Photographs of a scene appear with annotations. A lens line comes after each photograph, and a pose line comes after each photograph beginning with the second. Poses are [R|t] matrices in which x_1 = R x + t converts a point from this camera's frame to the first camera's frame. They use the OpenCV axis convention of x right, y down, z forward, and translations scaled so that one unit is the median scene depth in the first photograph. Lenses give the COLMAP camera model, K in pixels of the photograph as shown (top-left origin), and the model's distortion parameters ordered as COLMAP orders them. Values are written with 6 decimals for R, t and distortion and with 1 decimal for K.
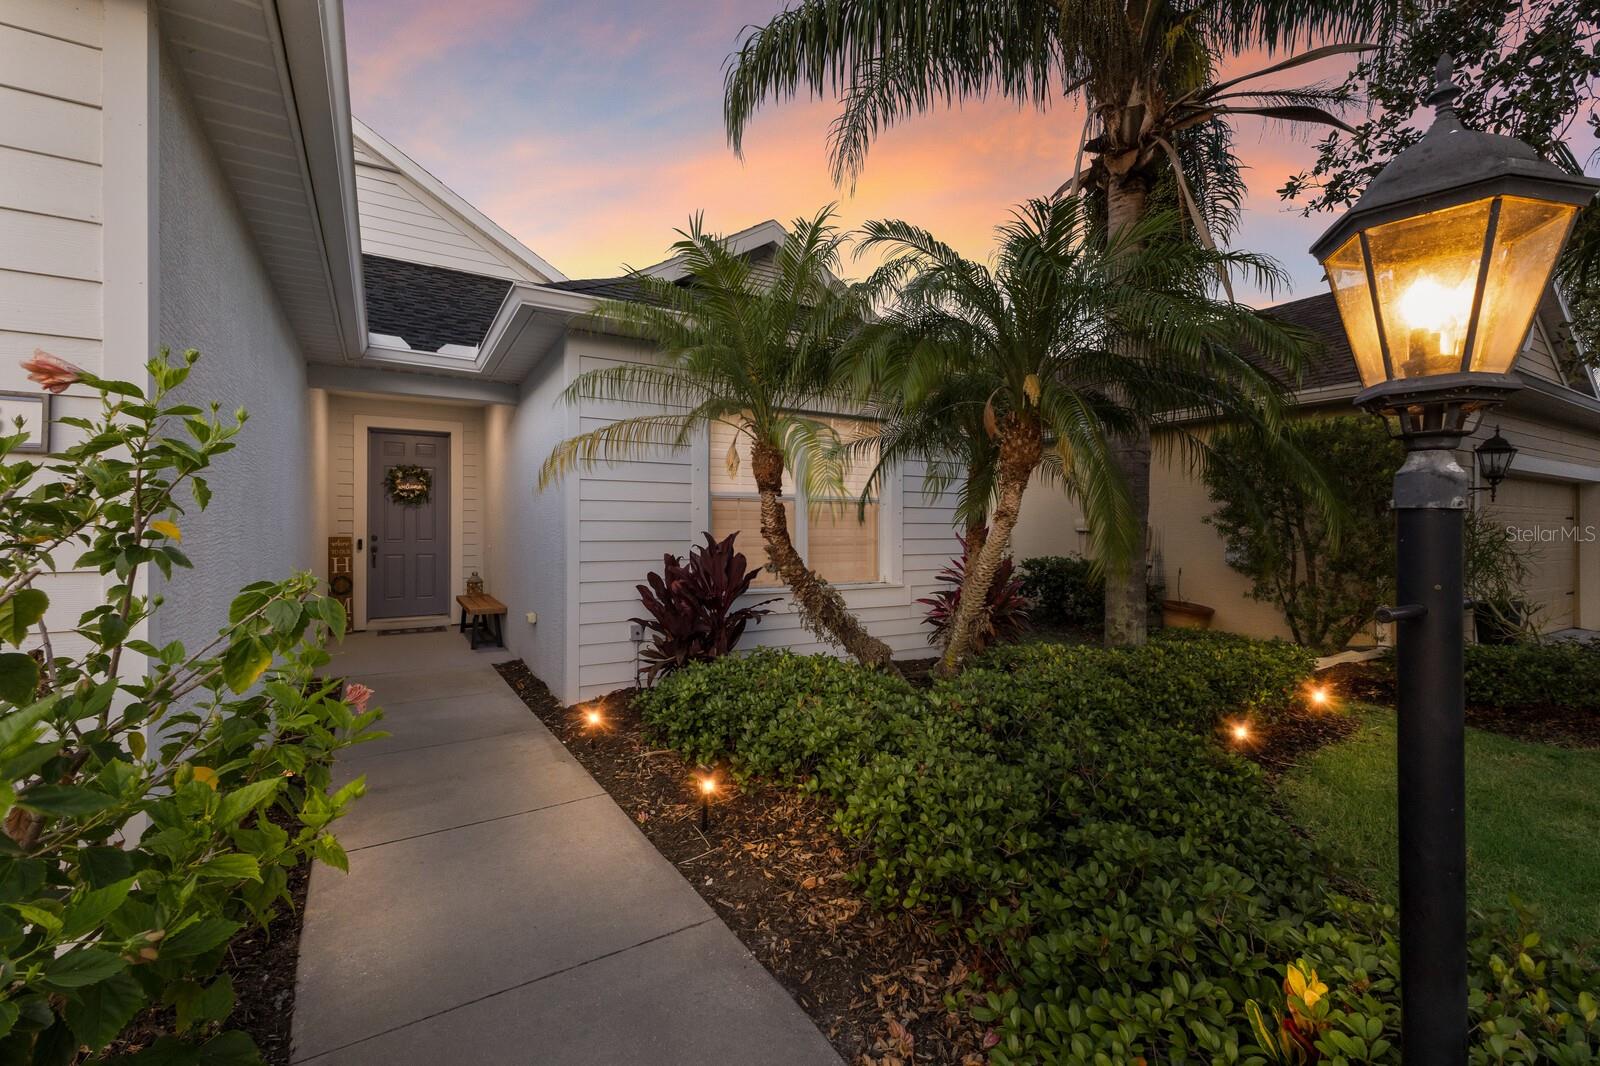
lens RADIAL K [[683.3, 0, 801.6], [0, 683.3, 528.2], [0, 0, 1]] dist [0.007148, -0.000238]
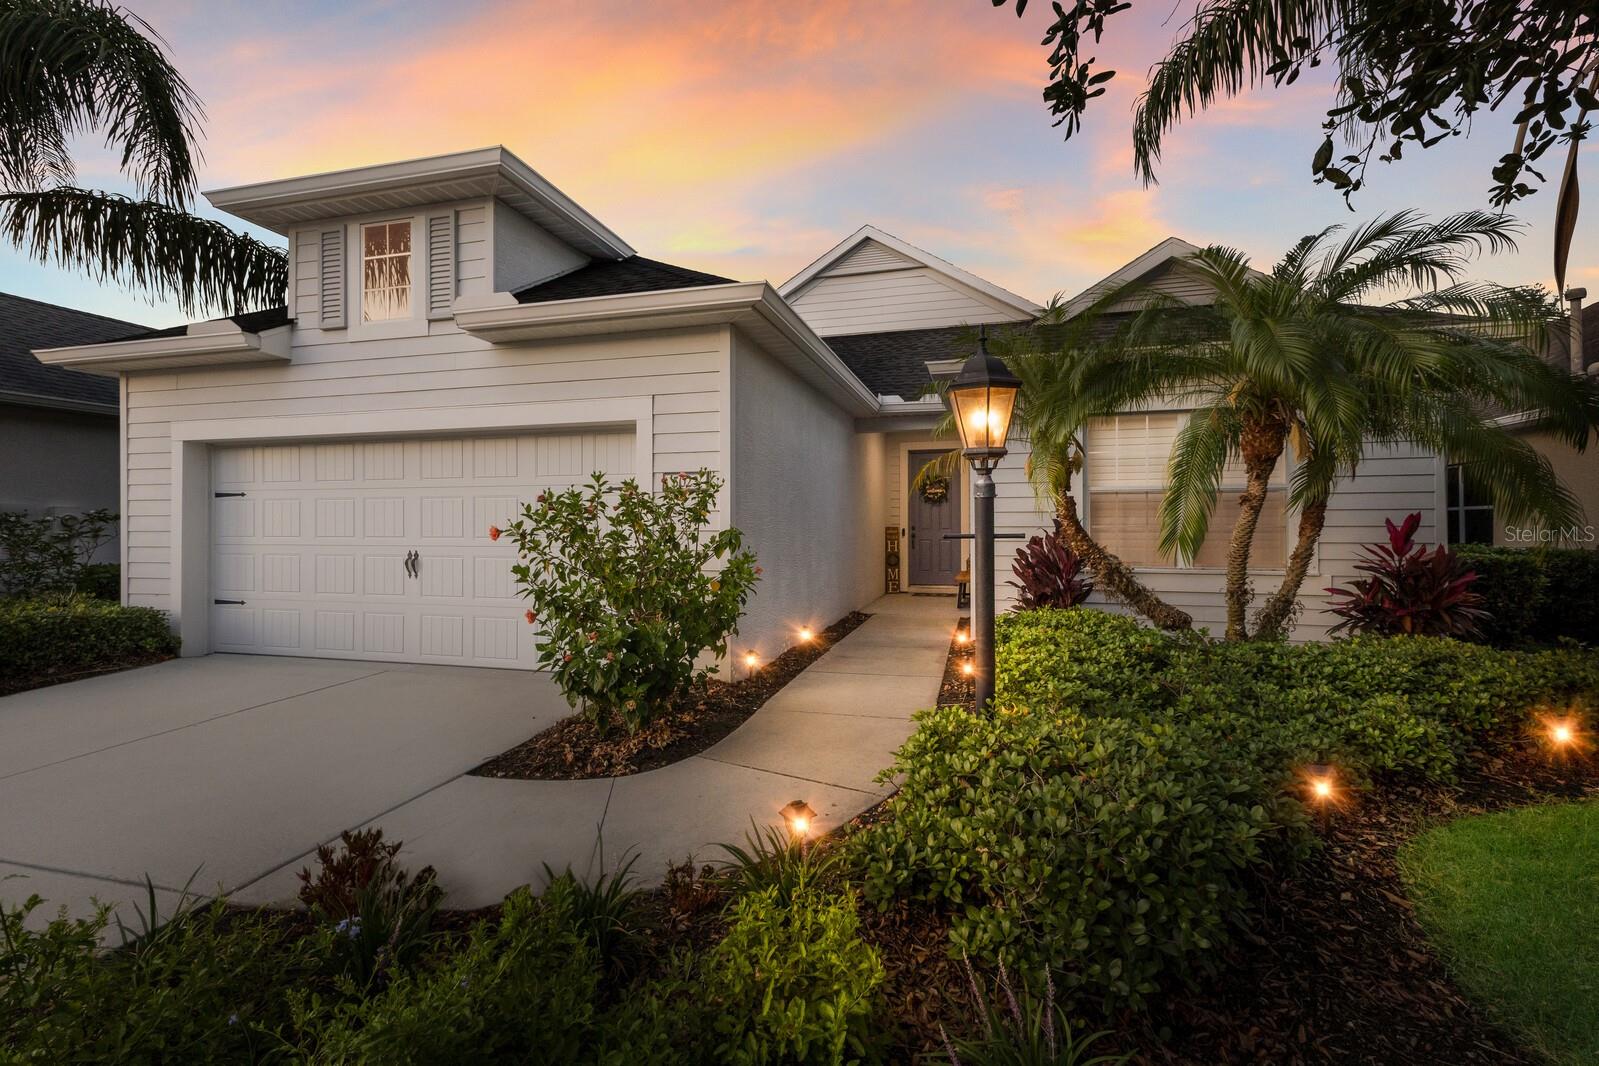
lens RADIAL K [[682.9, 0, 801.3], [0, 682.9, 527.3], [0, 0, 1]] dist [0.007148, -0.000238]
pose [[0.680064, -0.000708, -0.733152, 0.272073], [0.004525, 0.999985, 0.003231, 0.008050], [0.733138, -0.005515, 0.680057, -0.141561]]
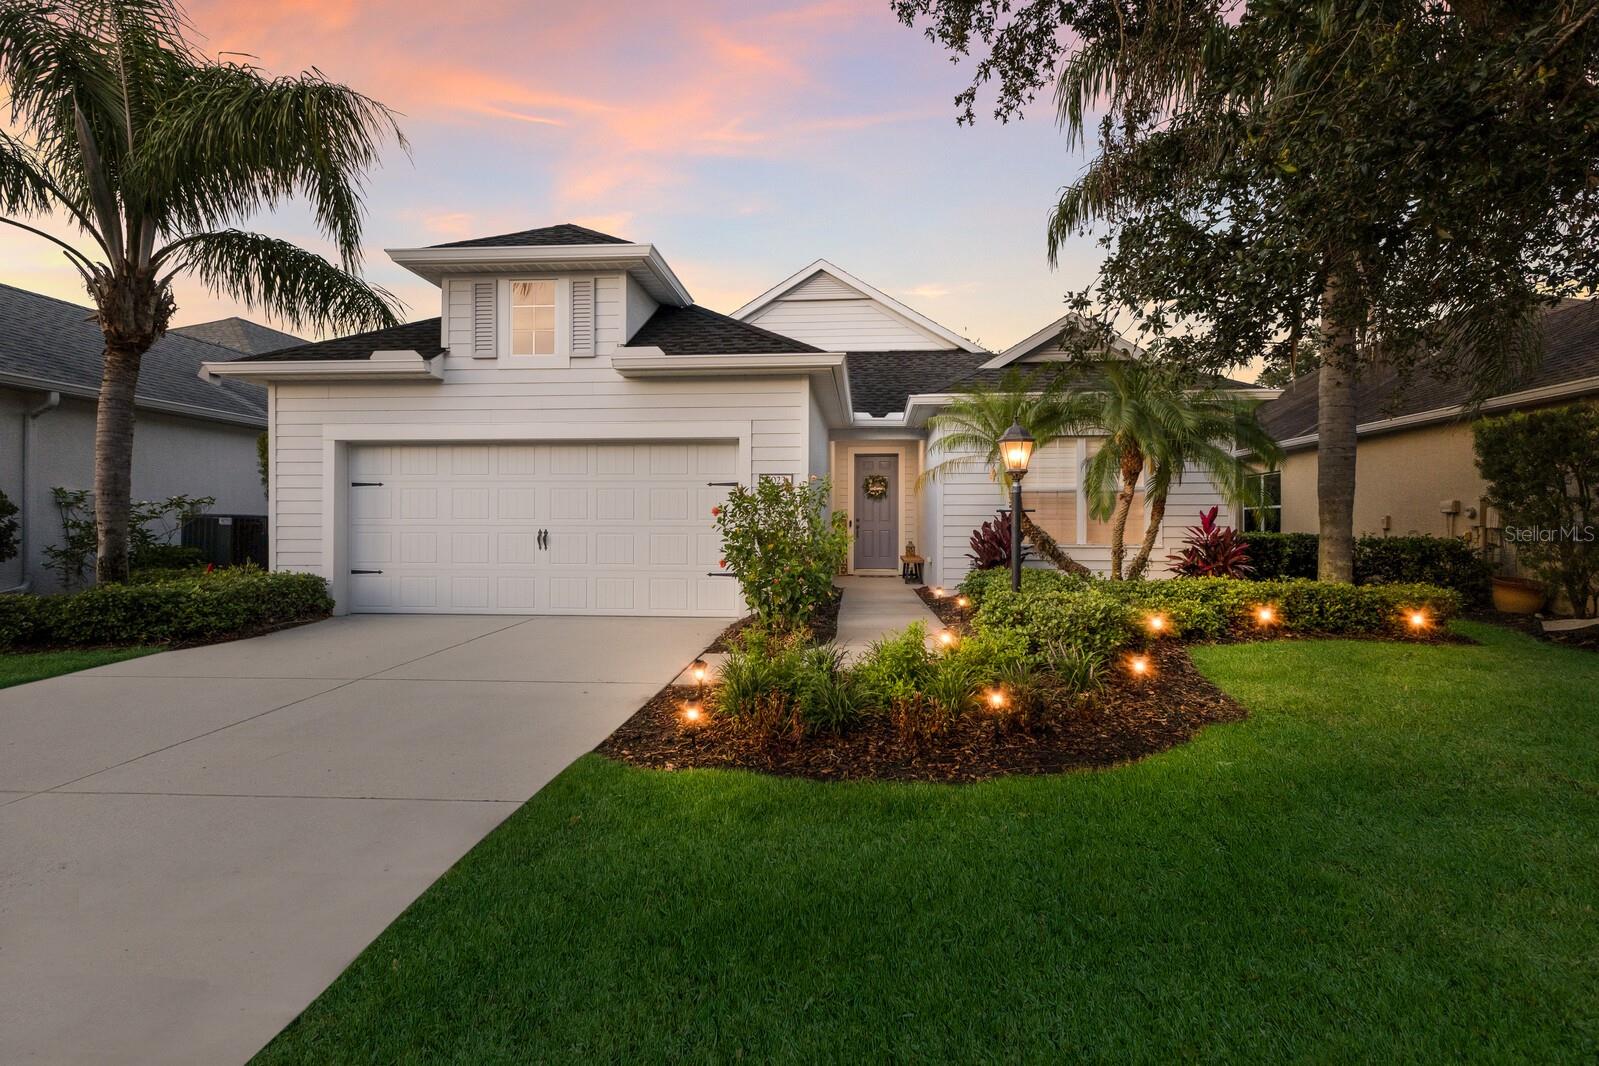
lens RADIAL K [[737.1, 0, 797.8], [0, 737.1, 528.6], [0, 0, 1]] dist [-0.001309, -0.000072]
pose [[0.799152, 0.004070, -0.601115, 0.356415], [-0.000429, 0.999981, 0.006200, 0.025752], [0.601128, -0.004697, 0.799139, -0.549516]]
